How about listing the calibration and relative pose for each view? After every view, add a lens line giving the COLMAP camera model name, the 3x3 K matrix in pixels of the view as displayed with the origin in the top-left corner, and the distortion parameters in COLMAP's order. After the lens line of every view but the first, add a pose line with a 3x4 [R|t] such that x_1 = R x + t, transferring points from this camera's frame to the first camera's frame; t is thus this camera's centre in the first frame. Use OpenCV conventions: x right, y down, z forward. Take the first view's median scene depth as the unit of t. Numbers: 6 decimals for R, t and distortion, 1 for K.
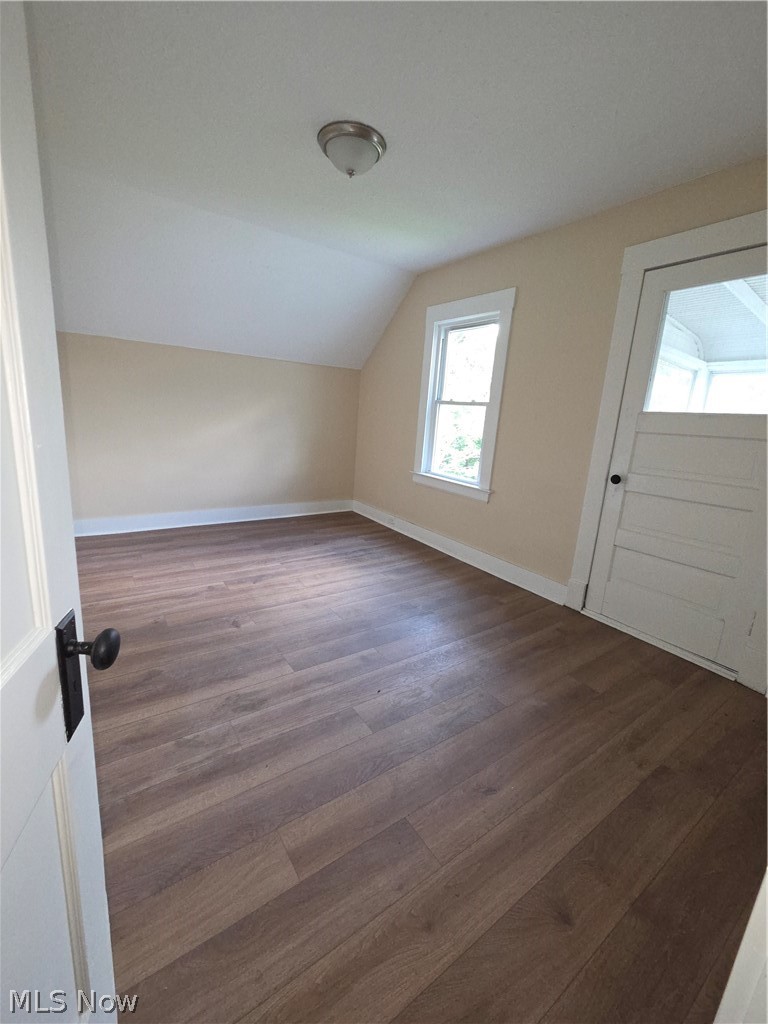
lens RADIAL K [[417.4, 0, 377.4], [0, 417.4, 503.1], [0, 0, 1]] dist [0.000819, -0.000033]
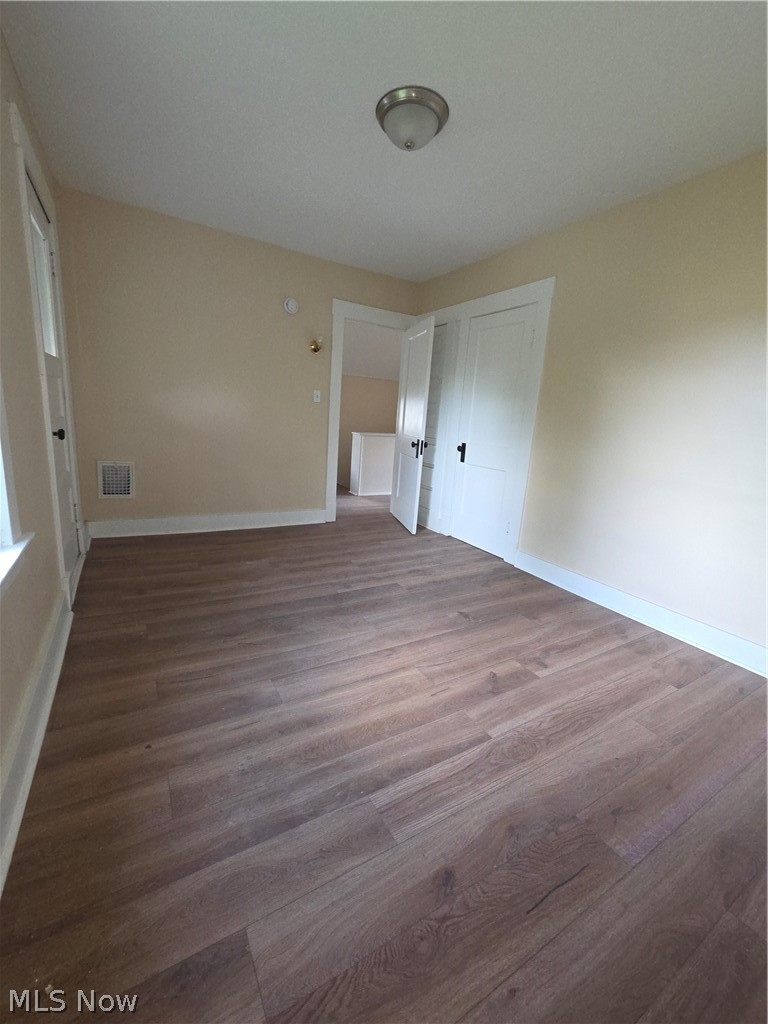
lens RADIAL K [[417.4, 0, 377.4], [0, 417.4, 503.1], [0, 0, 1]] dist [0.000819, -0.000033]
pose [[-0.988583, -0.144928, 0.041221, -0.102644], [-0.114659, 0.901070, 0.418241, -0.310664], [-0.097758, 0.408740, -0.907400, 1.525630]]
